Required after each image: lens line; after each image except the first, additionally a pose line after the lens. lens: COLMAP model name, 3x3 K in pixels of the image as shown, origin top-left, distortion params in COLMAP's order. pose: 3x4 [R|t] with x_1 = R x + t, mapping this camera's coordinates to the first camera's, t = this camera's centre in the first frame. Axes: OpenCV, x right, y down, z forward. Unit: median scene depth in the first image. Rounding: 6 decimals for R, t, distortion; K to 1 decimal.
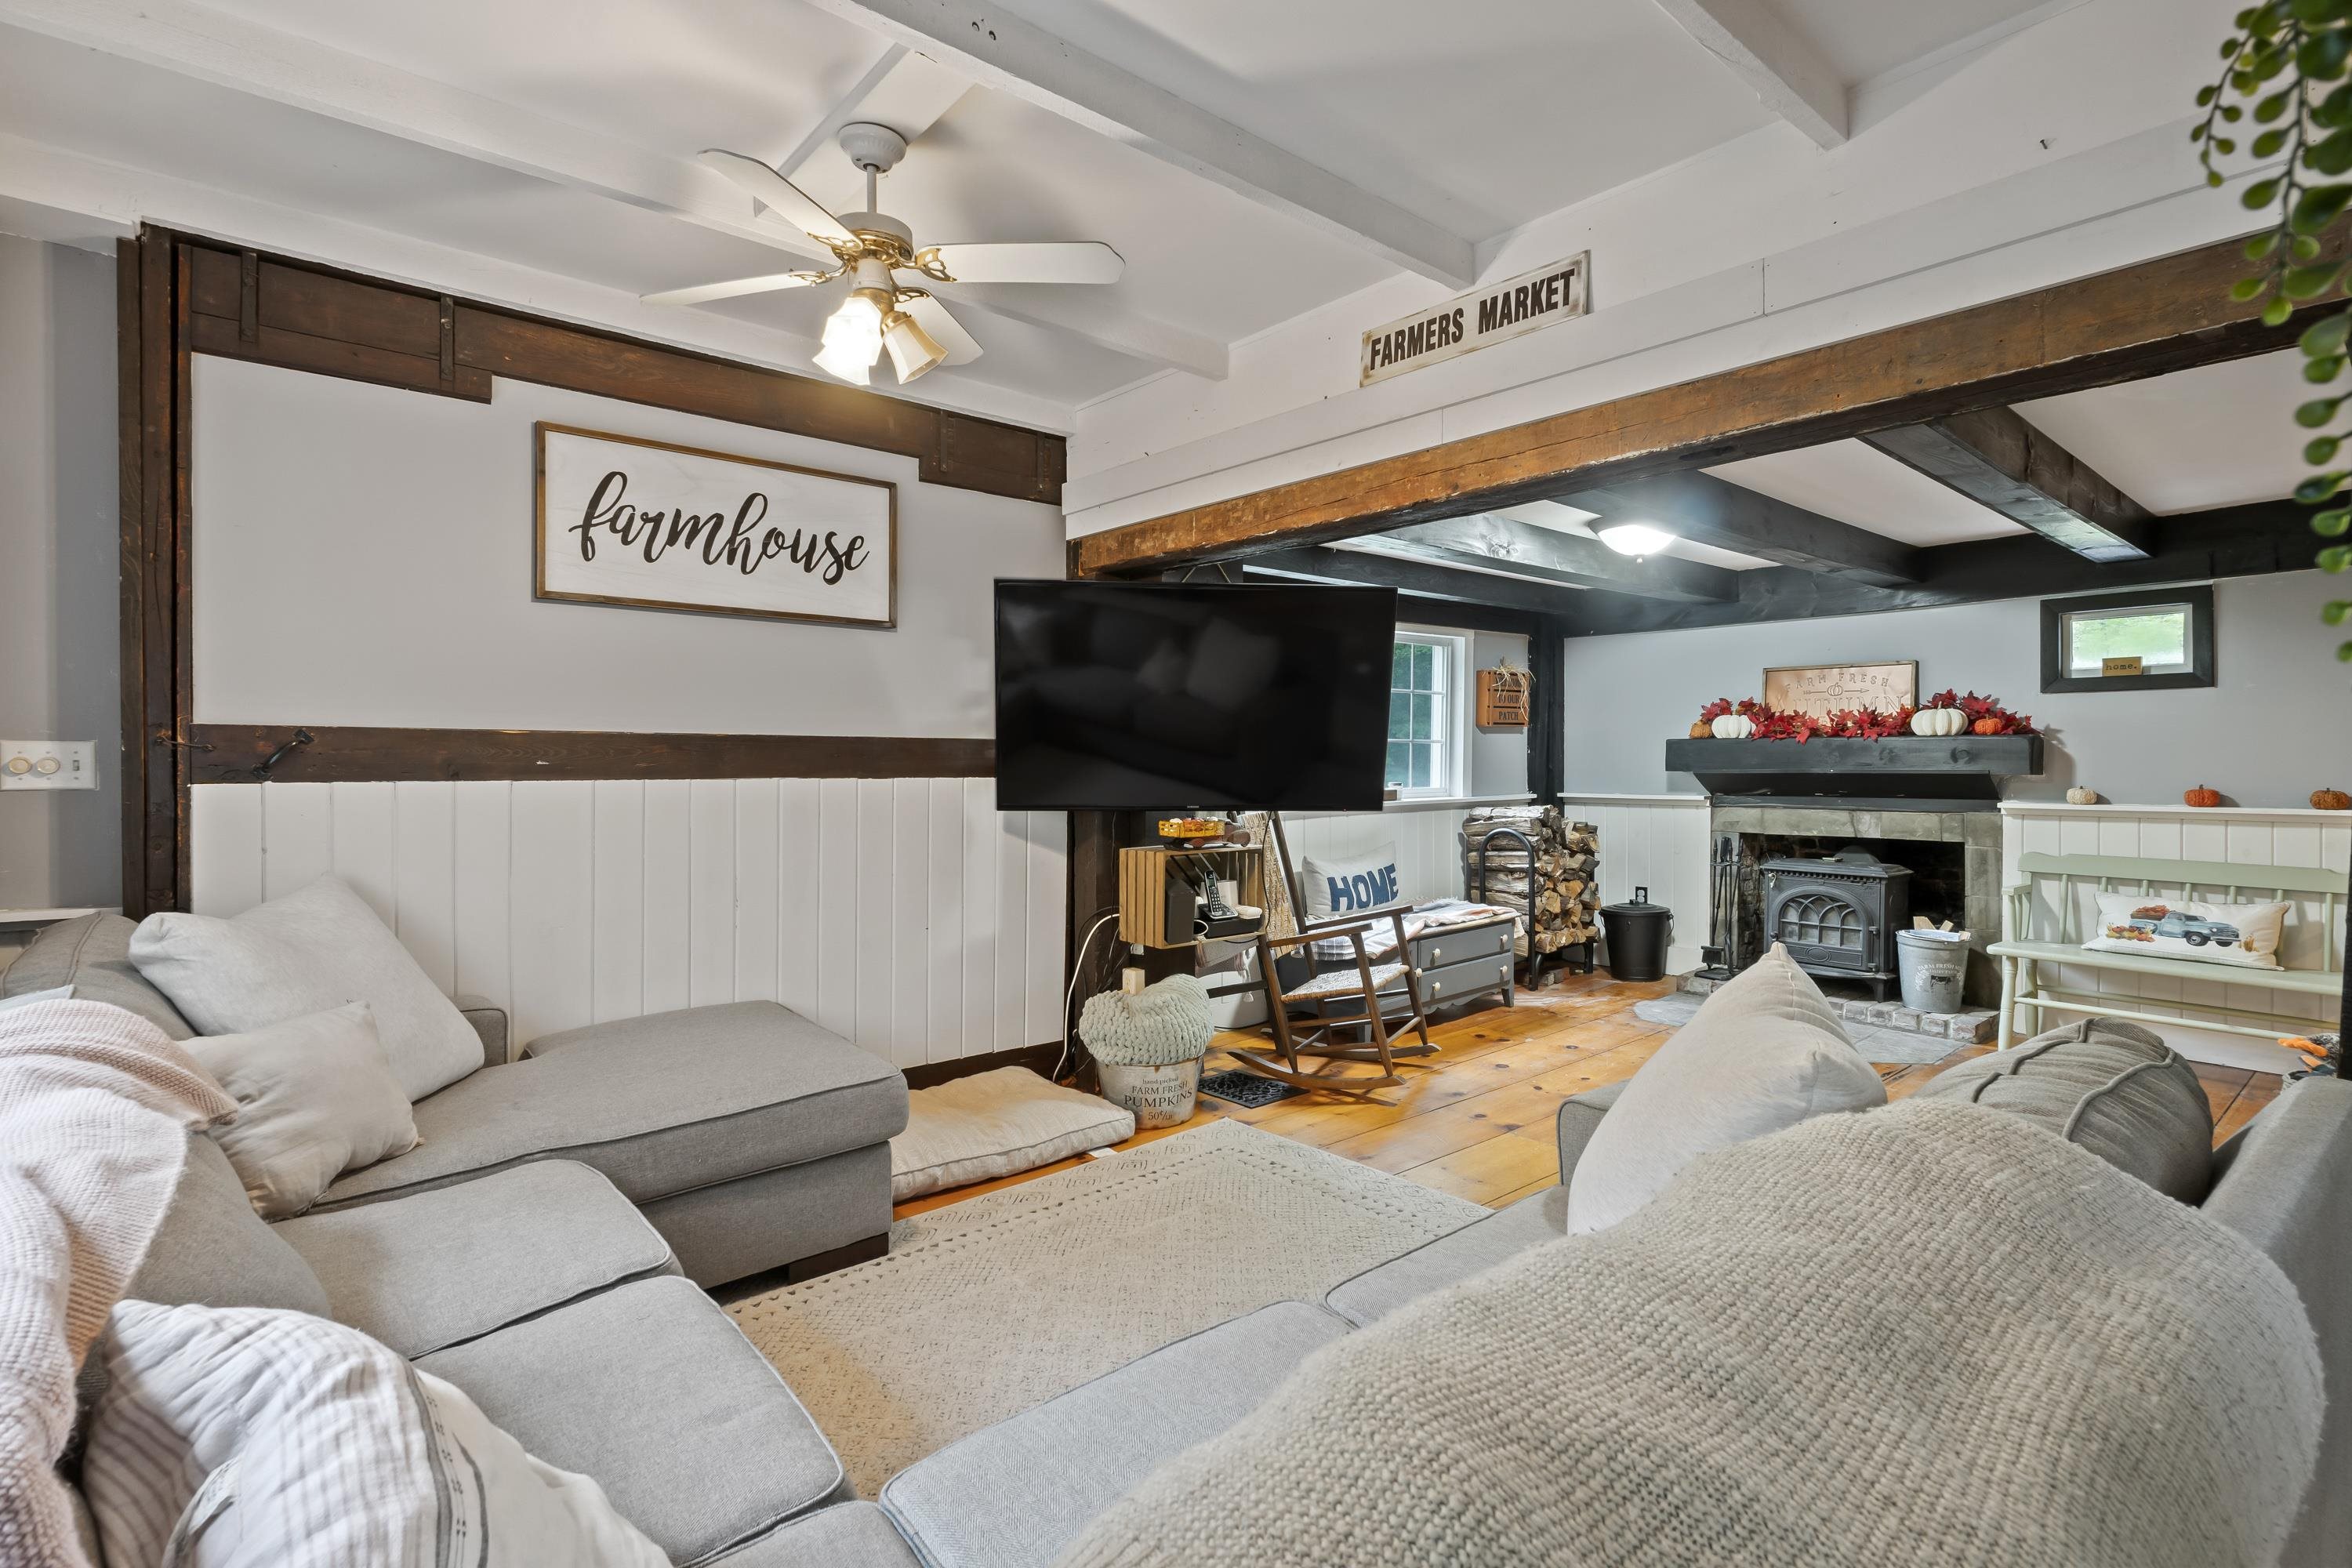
lens RADIAL K [[1125.4, 0, 1186.9], [0, 1125.4, 768.5], [0, 0, 1]] dist [-0.005767, -0.000708]
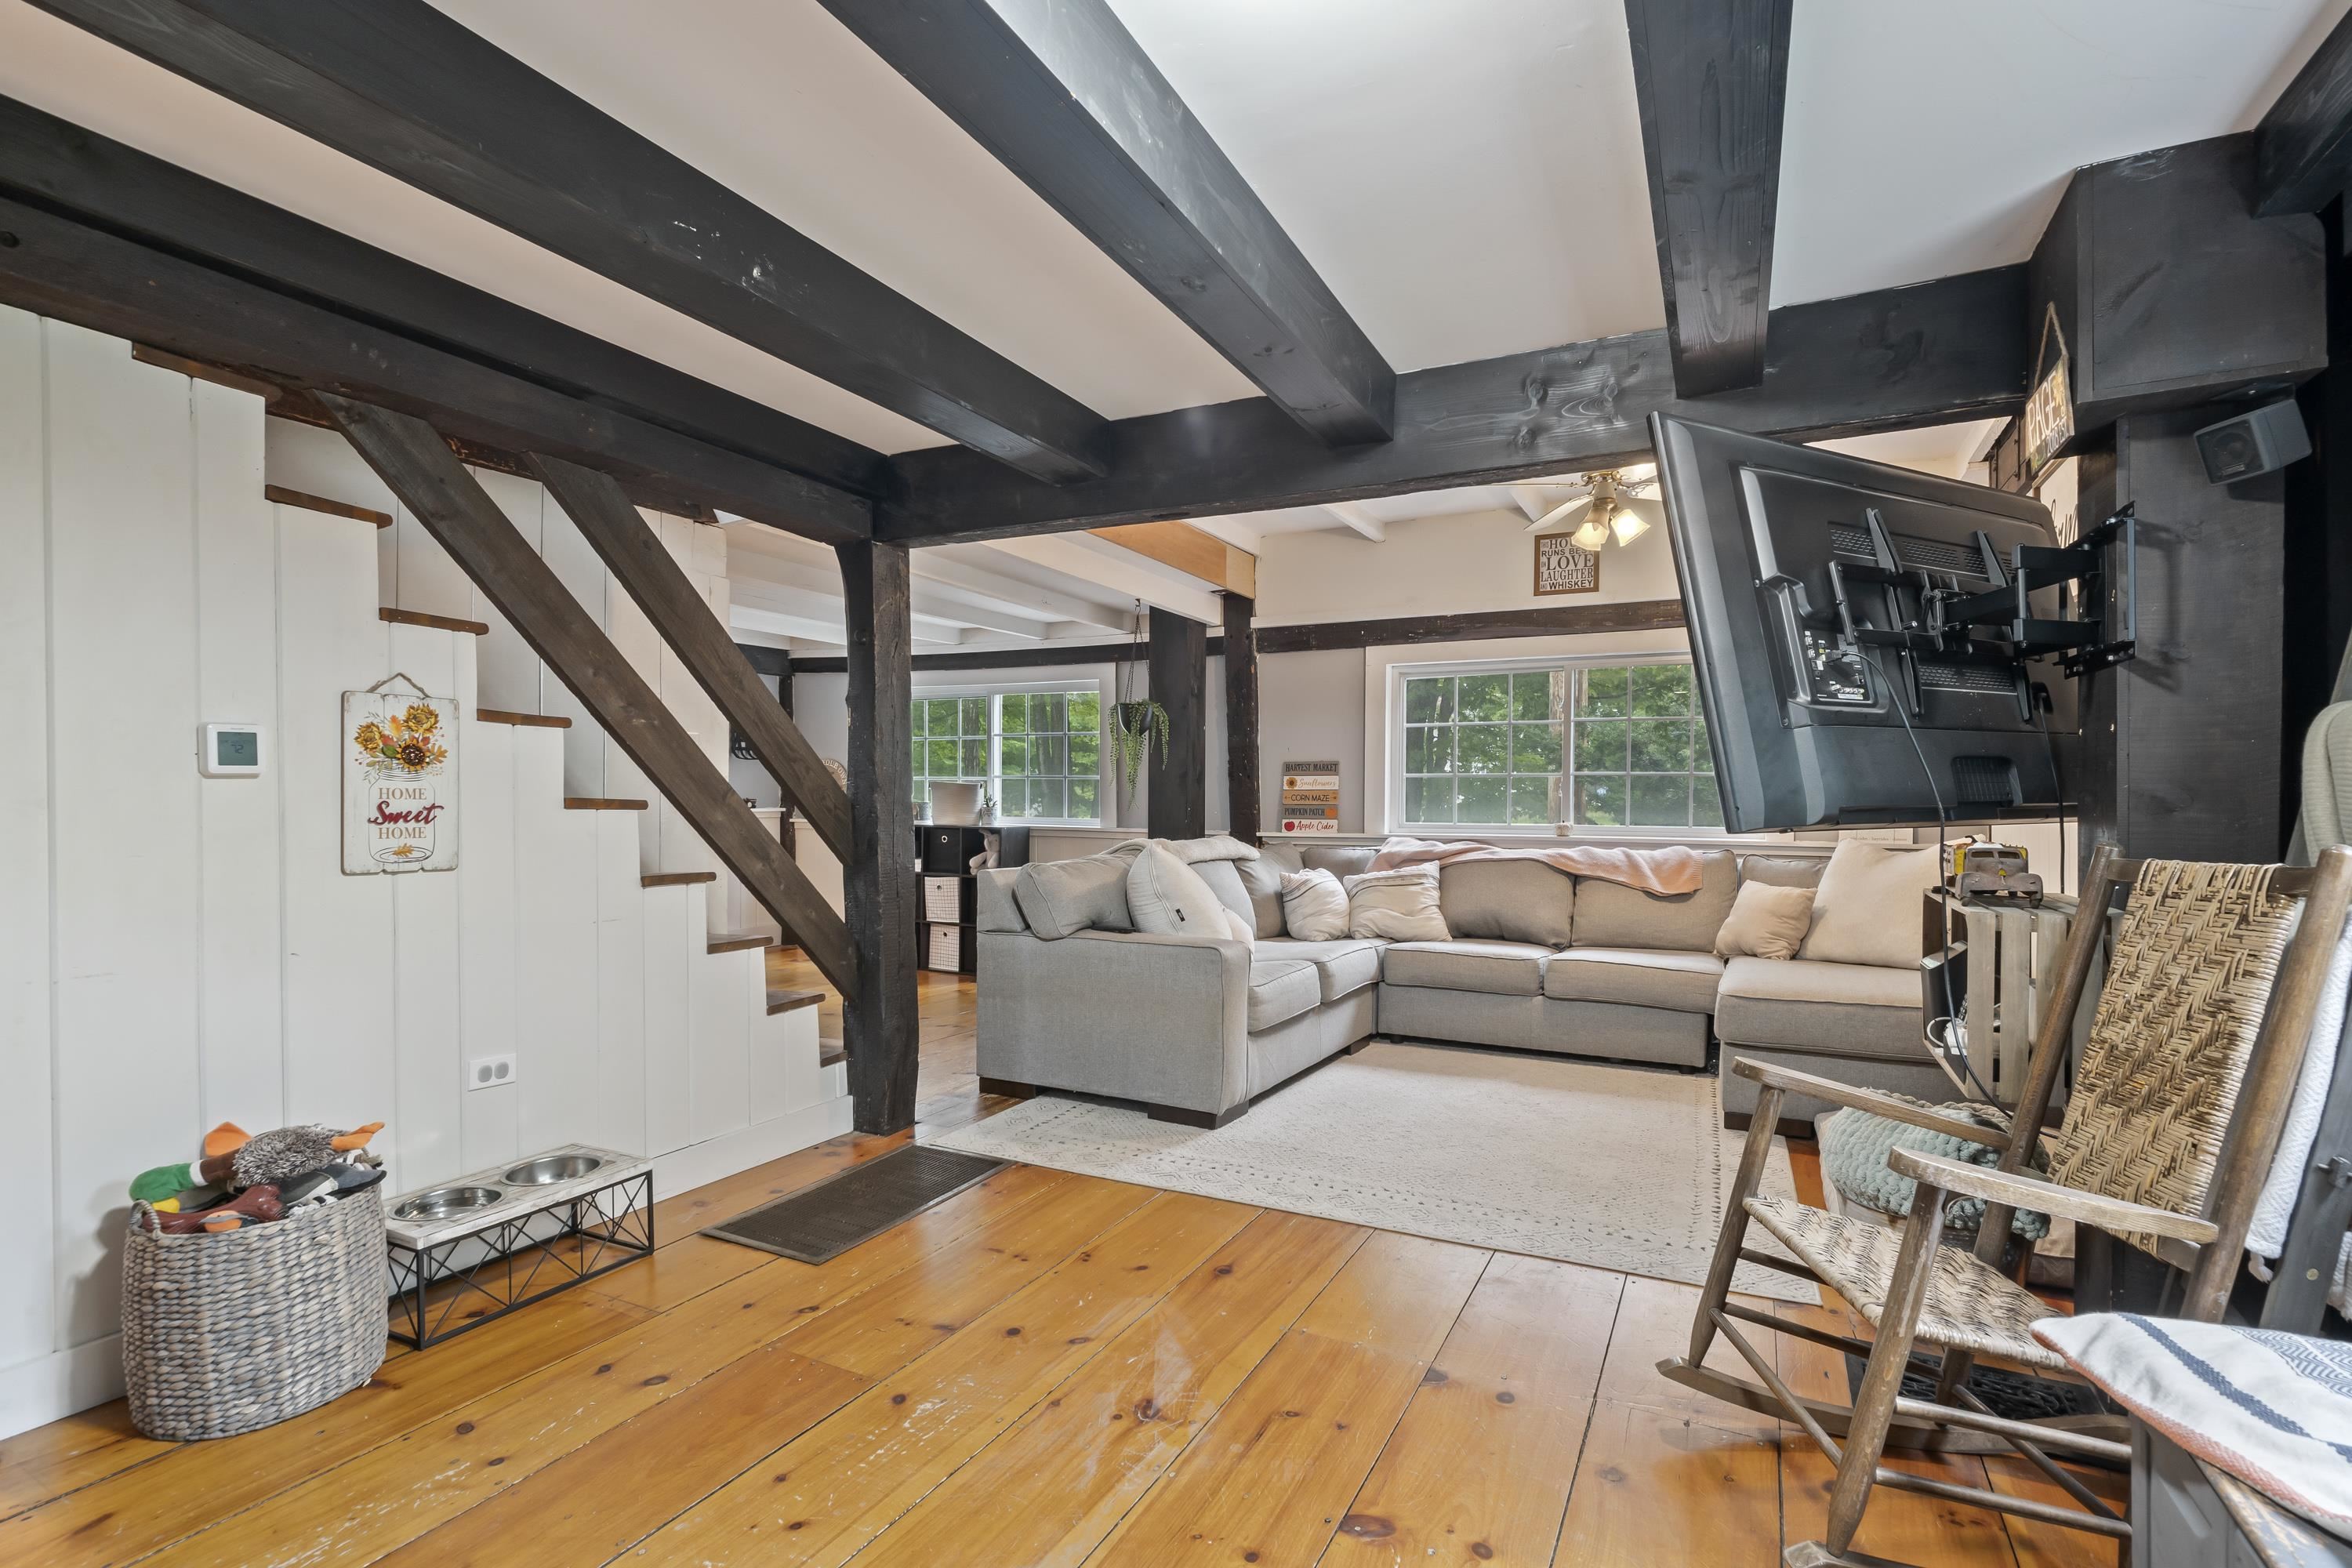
lens RADIAL K [[1134.4, 0, 1175.0], [0, 1134.4, 802.5], [0, 0, 1]] dist [0.001621, 0.000064]
pose [[-0.923766, 0.004429, -0.382932, 0.712911], [-0.003613, 0.999788, 0.020280, 0.018320], [0.382941, 0.020118, -0.923554, 1.674172]]
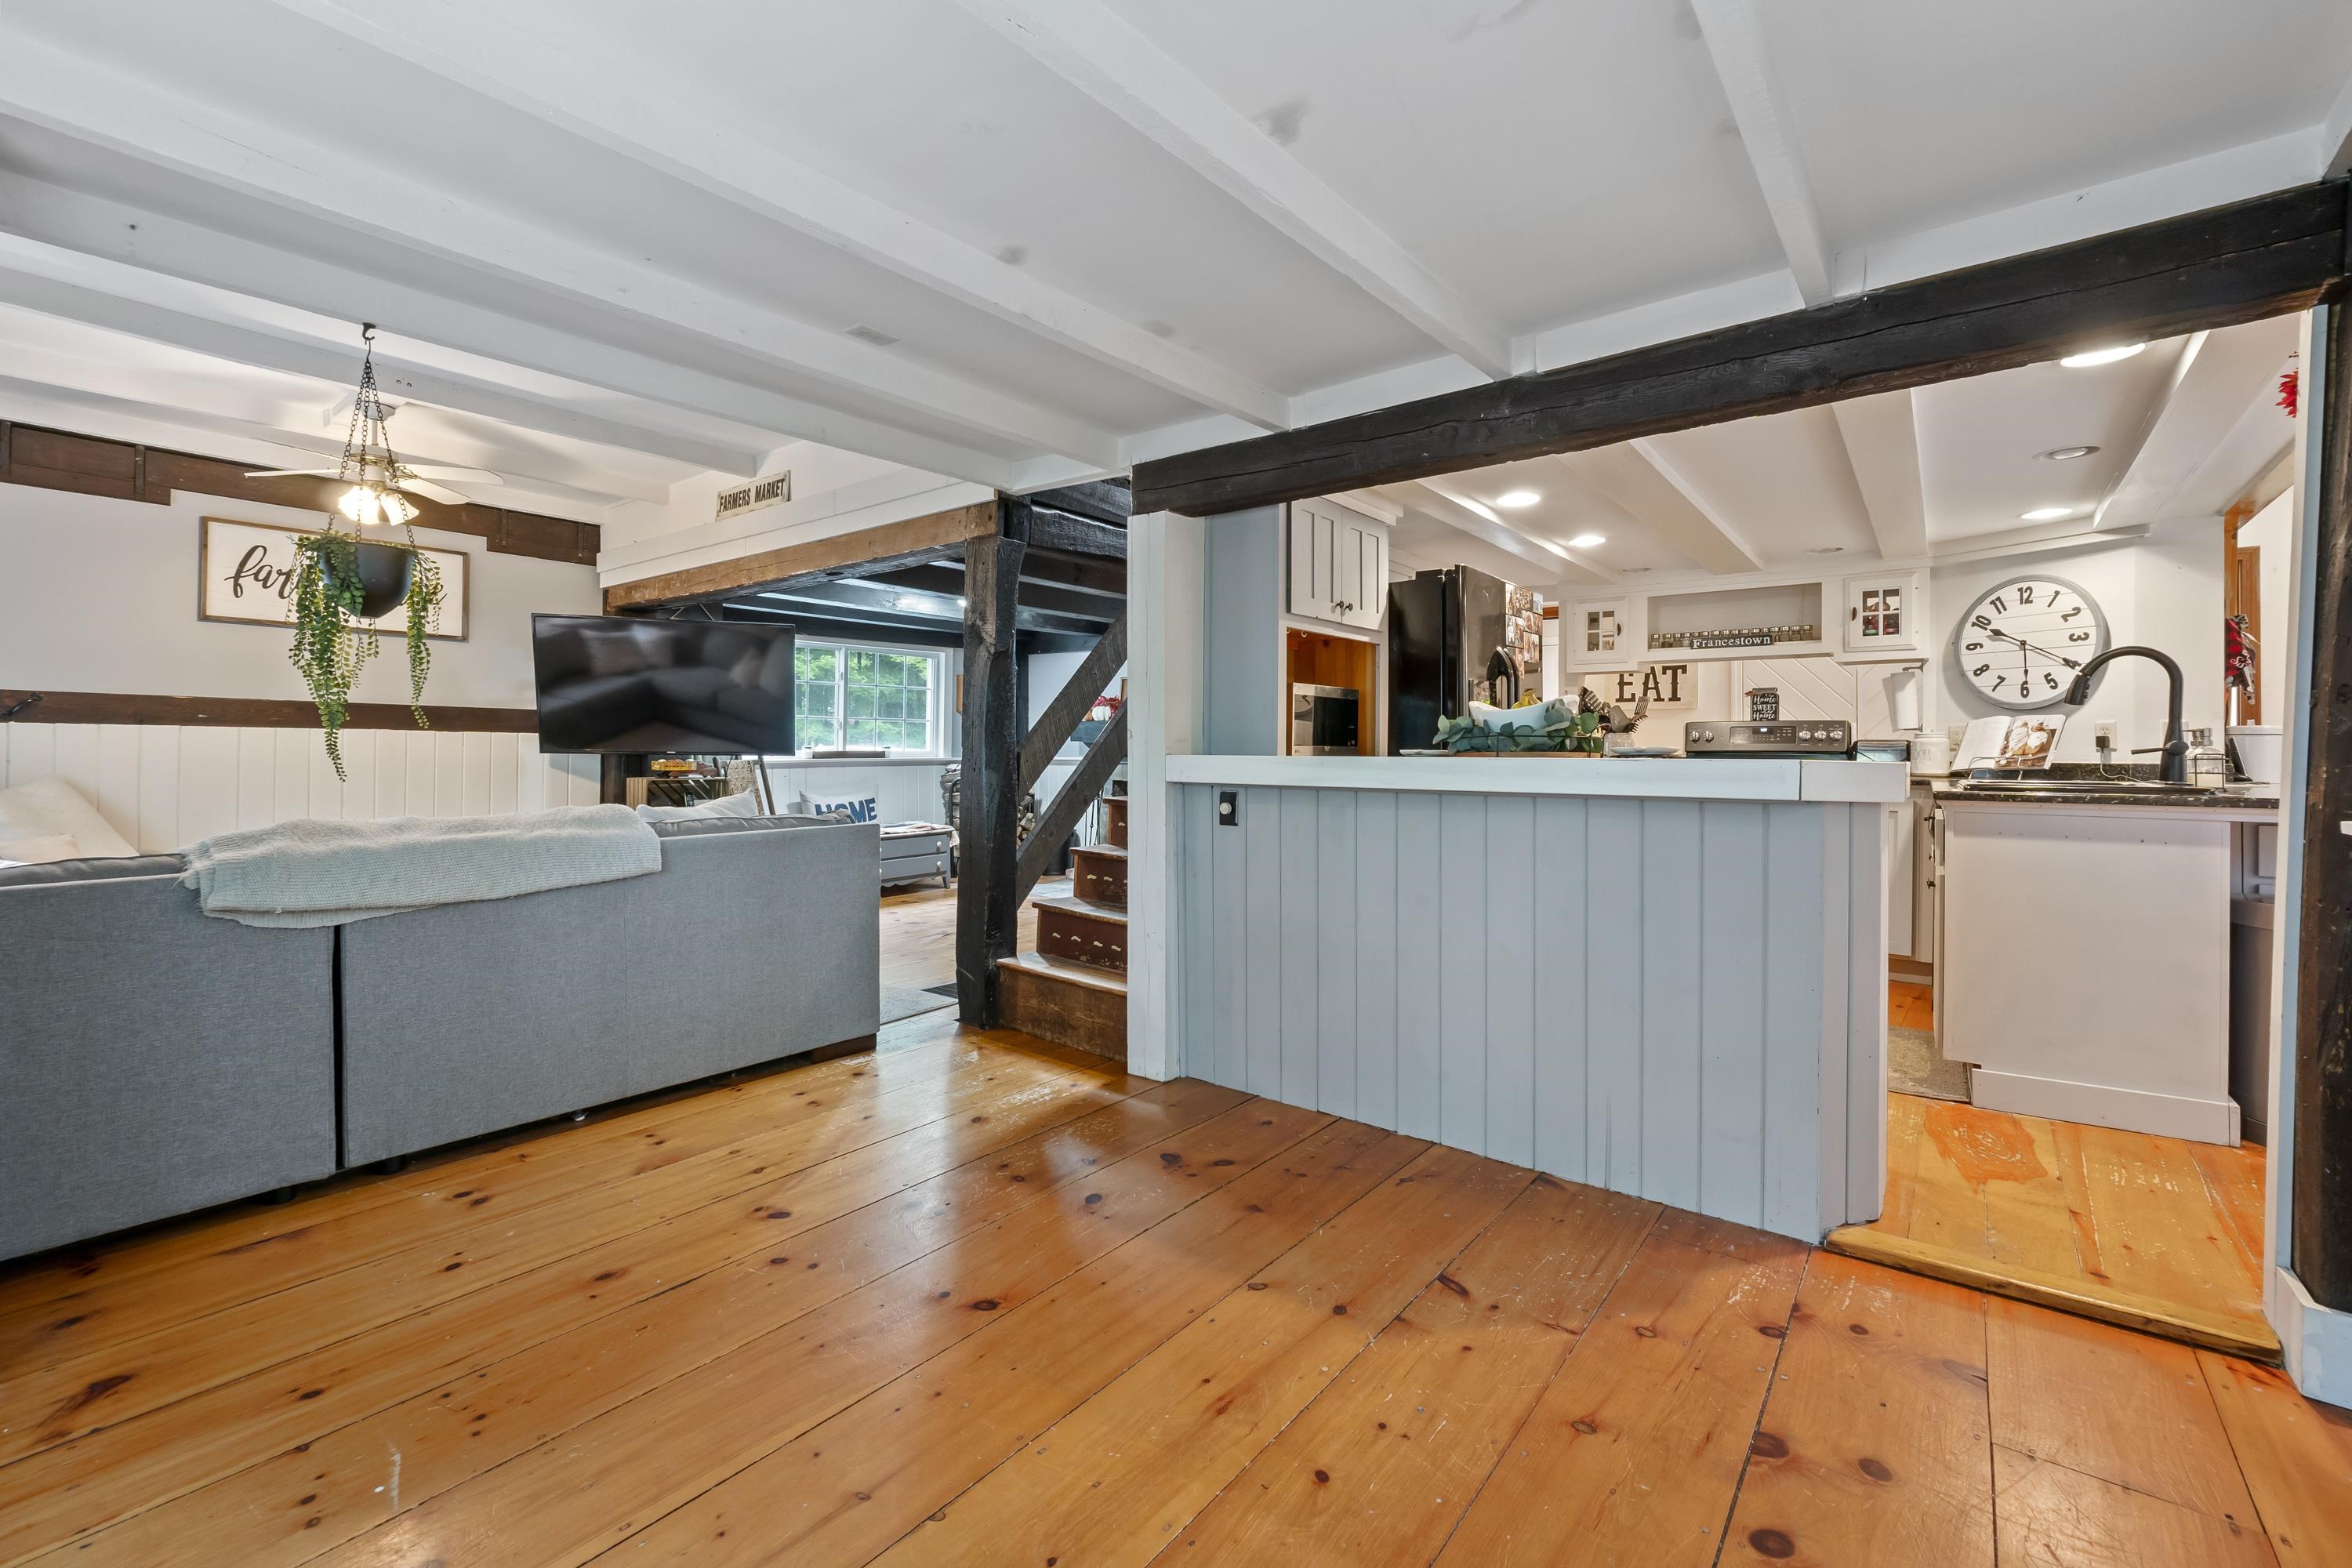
lens RADIAL K [[988.5, 0, 1180.2], [0, 988.5, 749.8], [0, 0, 1]] dist [-0.008427, -0.000161]
pose [[0.979945, 0.008089, 0.199105, 0.545750], [-0.006300, 0.999934, -0.009619, 0.048393], [-0.199170, 0.008172, 0.979931, -0.703487]]
